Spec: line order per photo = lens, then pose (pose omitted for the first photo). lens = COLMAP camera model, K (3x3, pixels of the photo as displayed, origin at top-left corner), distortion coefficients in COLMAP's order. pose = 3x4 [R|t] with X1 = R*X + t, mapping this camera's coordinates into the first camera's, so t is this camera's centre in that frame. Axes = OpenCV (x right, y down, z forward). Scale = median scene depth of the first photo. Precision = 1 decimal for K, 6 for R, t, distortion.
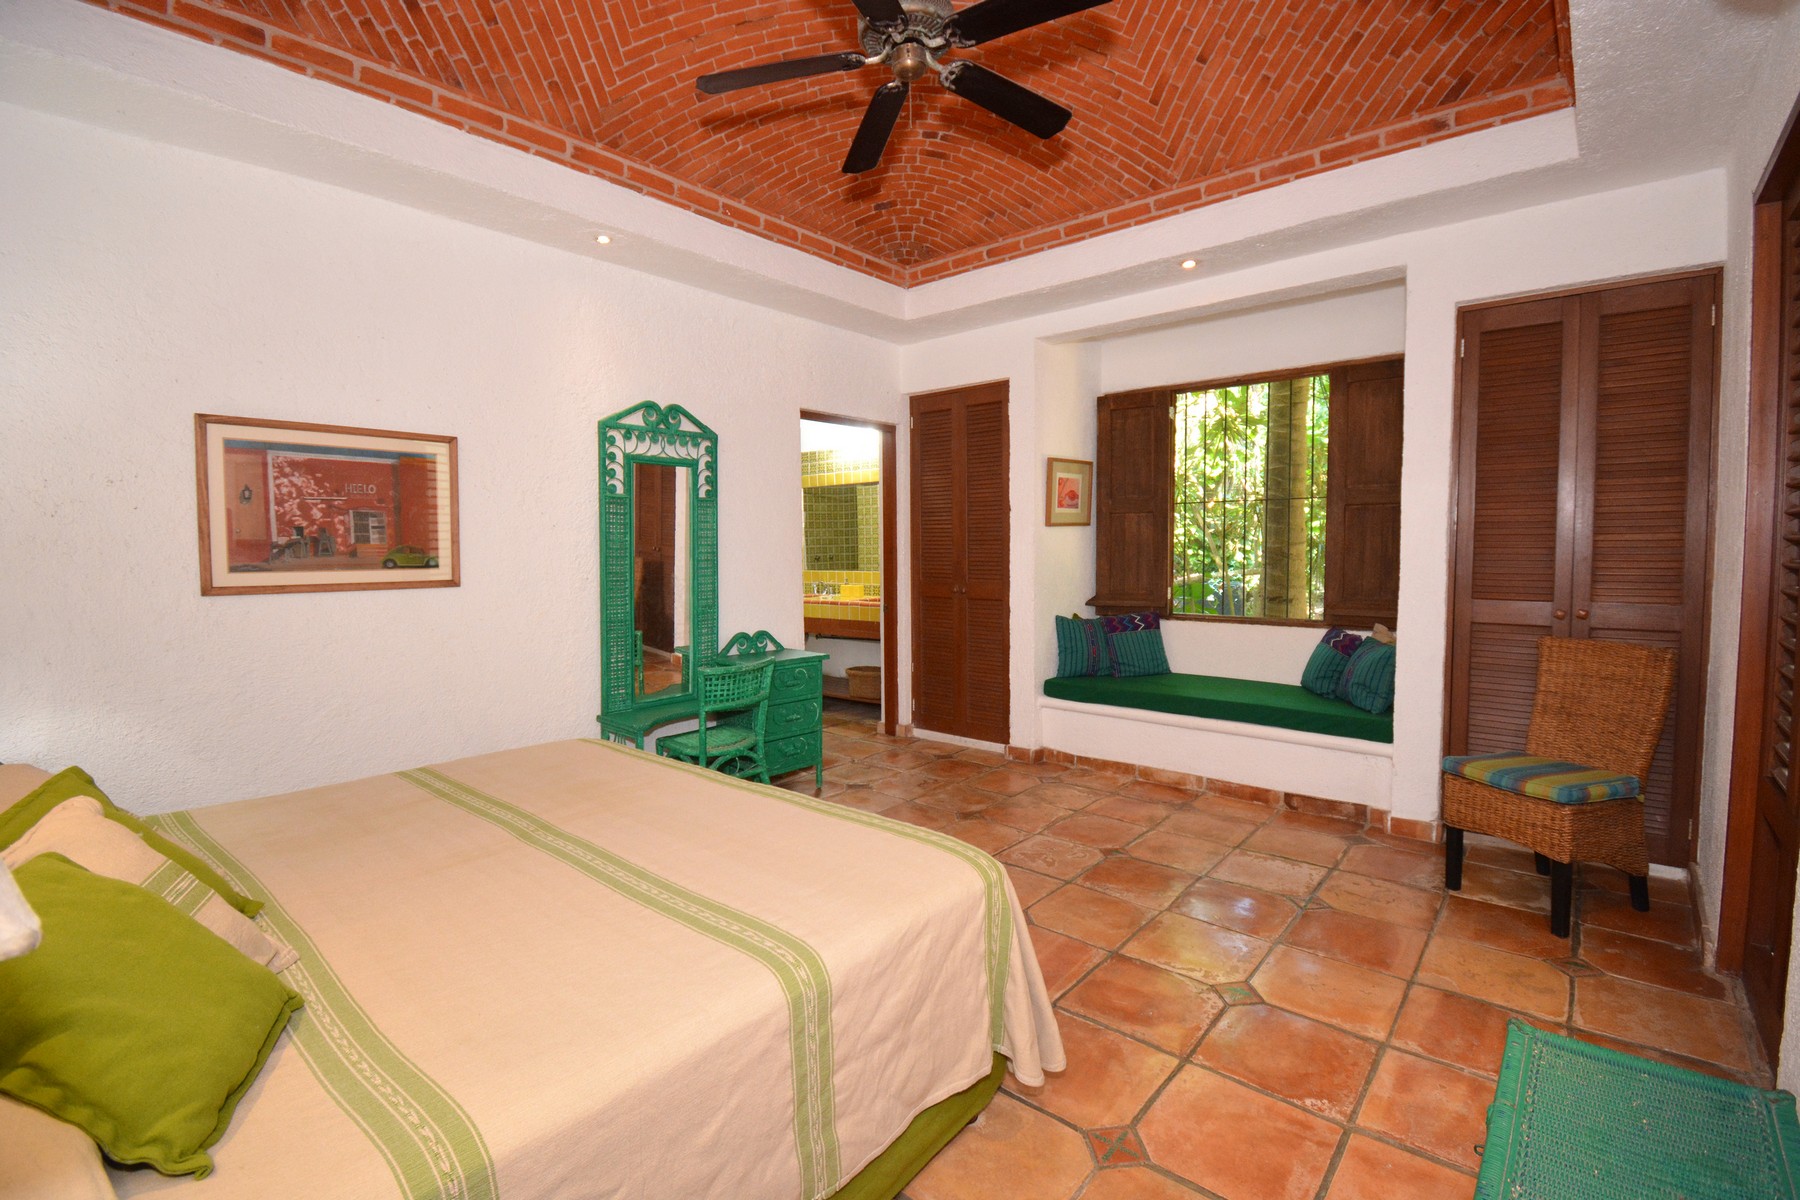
lens RADIAL K [[782.1, 0, 943.9], [0, 782.1, 596.4], [0, 0, 1]] dist [0.002090, -0.013311]
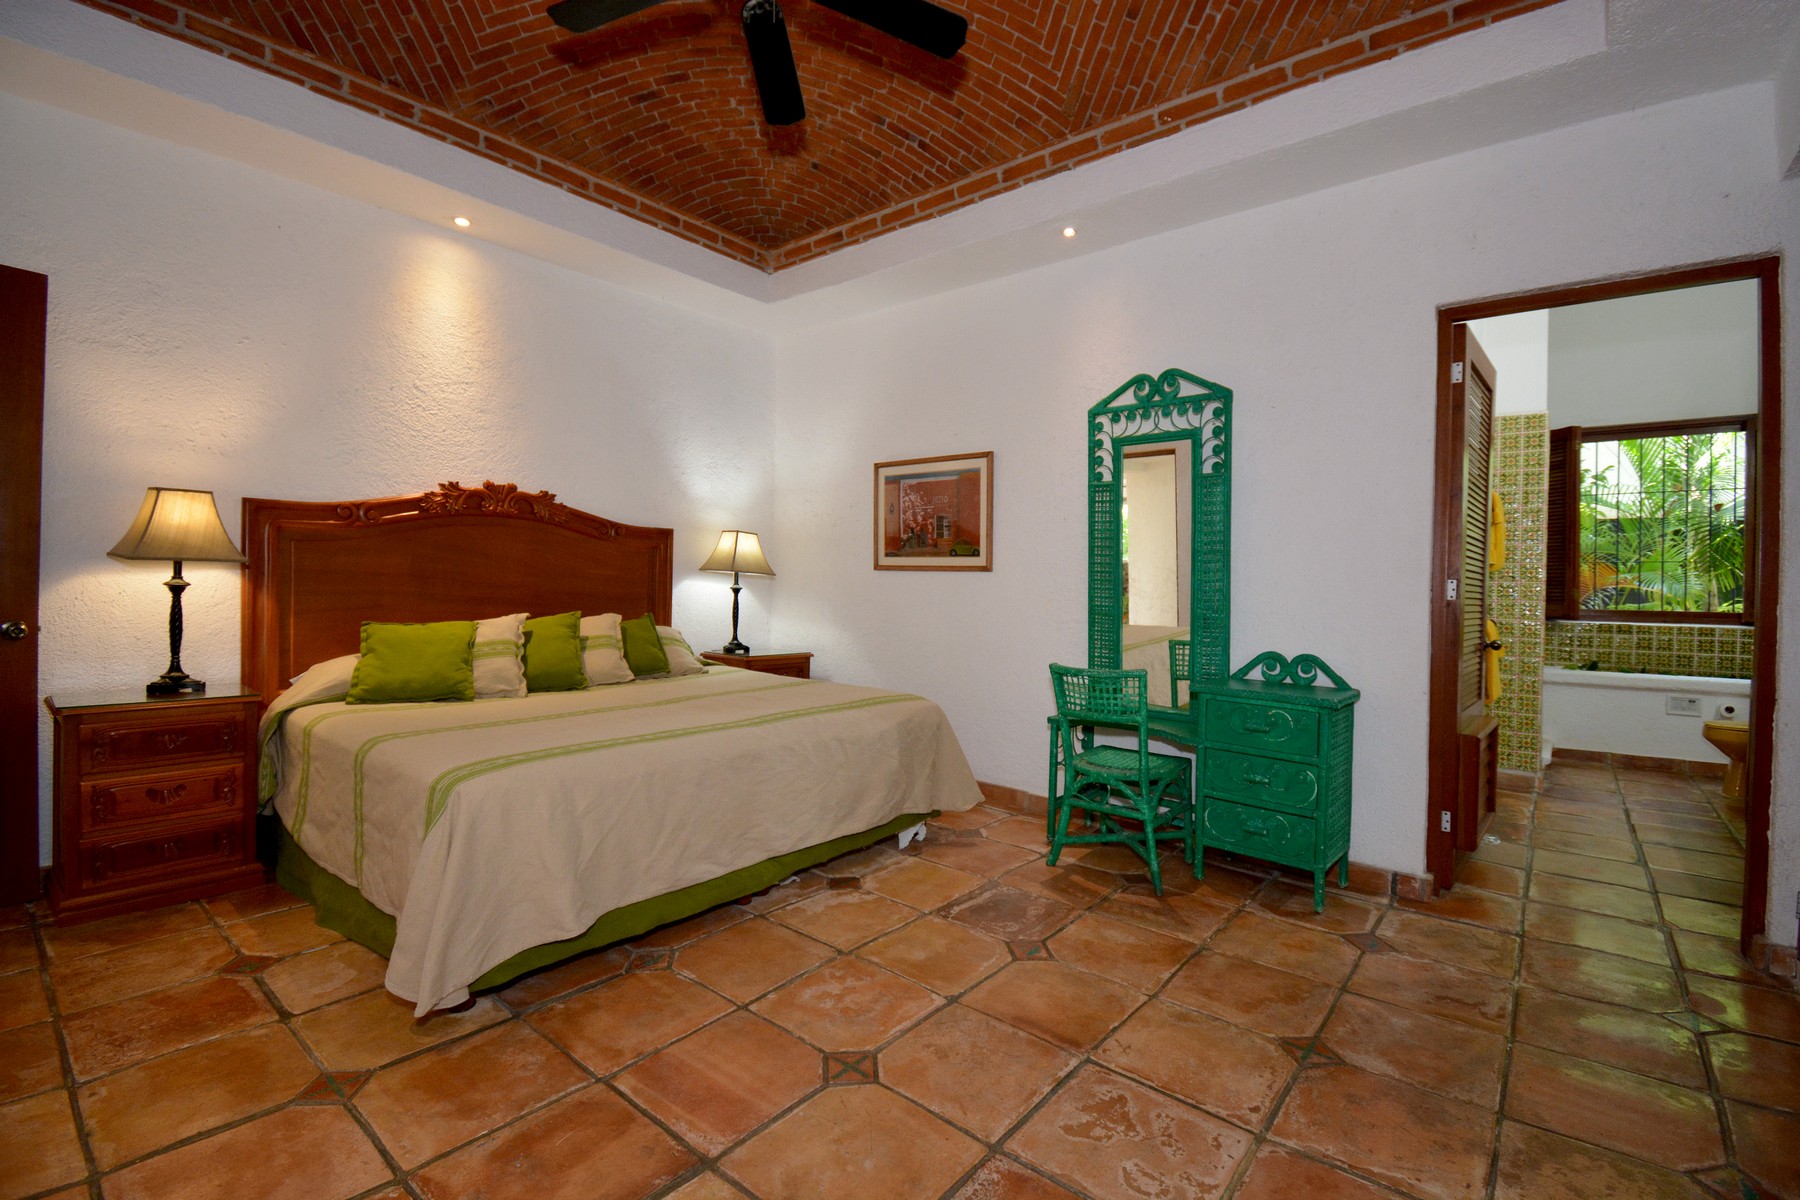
lens RADIAL K [[794.2, 0, 916.0], [0, 794.2, 588.1], [0, 0, 1]] dist [0.024943, -0.026645]
pose [[0.002749, 0.010407, -0.999942, 0.642299], [-0.084934, 0.996335, 0.010136, 0.010664], [0.996383, 0.084901, 0.003623, 0.891491]]
